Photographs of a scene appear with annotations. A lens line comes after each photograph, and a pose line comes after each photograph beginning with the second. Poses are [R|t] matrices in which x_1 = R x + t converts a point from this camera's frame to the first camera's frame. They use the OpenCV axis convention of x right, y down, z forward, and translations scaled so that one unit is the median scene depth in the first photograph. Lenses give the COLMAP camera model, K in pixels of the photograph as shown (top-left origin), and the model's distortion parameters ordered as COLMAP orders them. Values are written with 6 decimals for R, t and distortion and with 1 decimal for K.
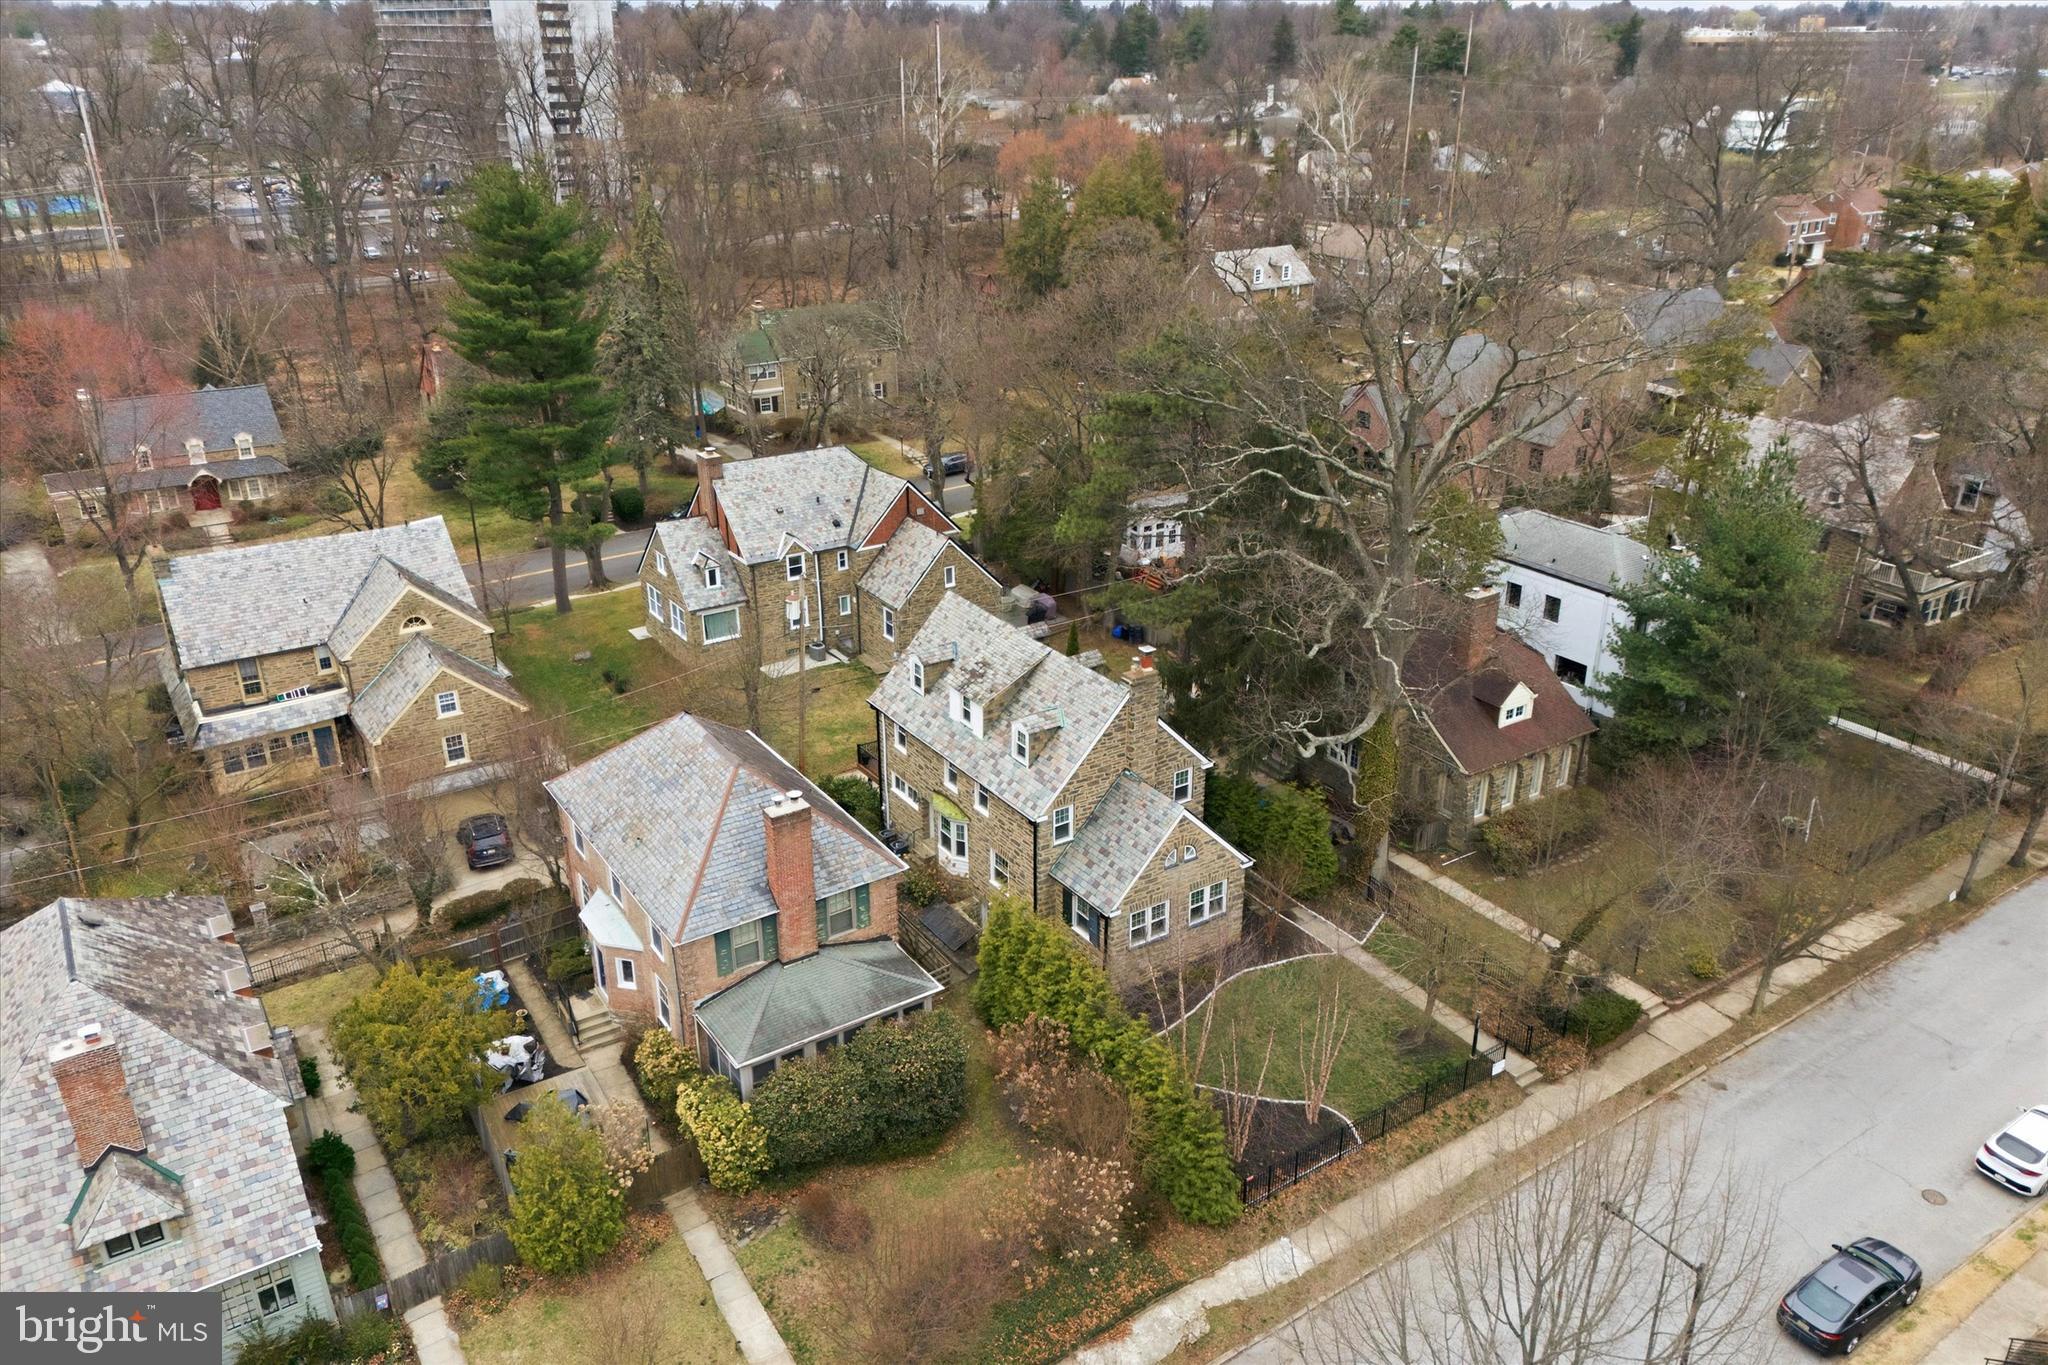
lens RADIAL K [[1543.7, 0, 1024.0], [0, 1543.7, 682.5], [0, 0, 1]] dist [0.274604, -0.000057]
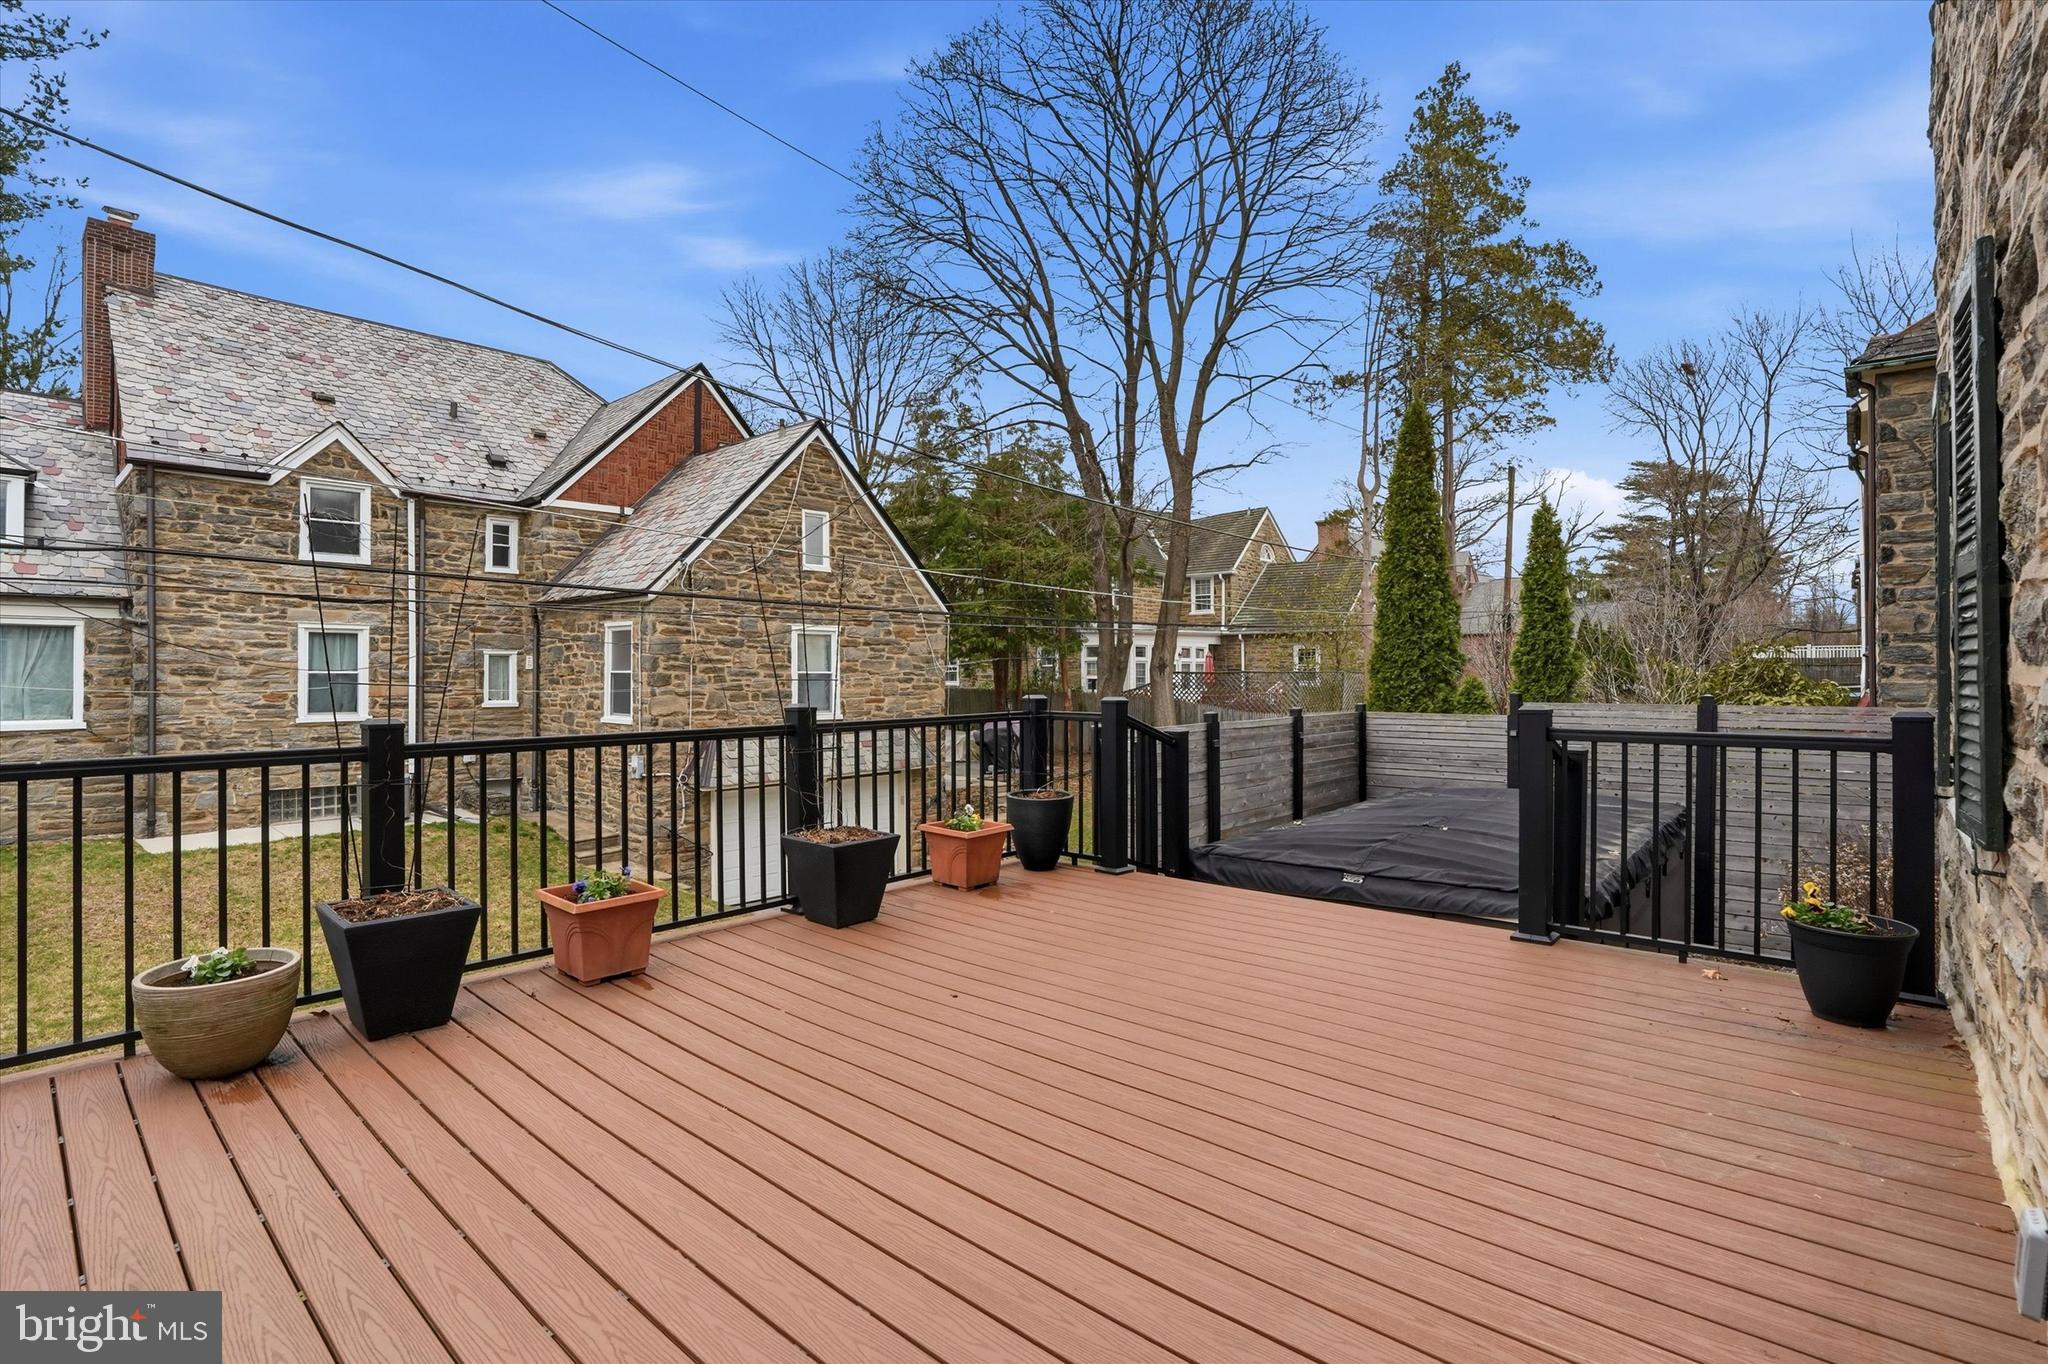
lens RADIAL K [[958.4, 0, 1021.5], [0, 958.4, 668.7], [0, 0, 1]] dist [-0.063503, 0.022294]
pose [[0.965495, 0.004012, 0.260392, -0.086682], [0.102196, 0.913839, -0.393007, 0.064819], [-0.239533, 0.406057, 0.881896, 1.184724]]
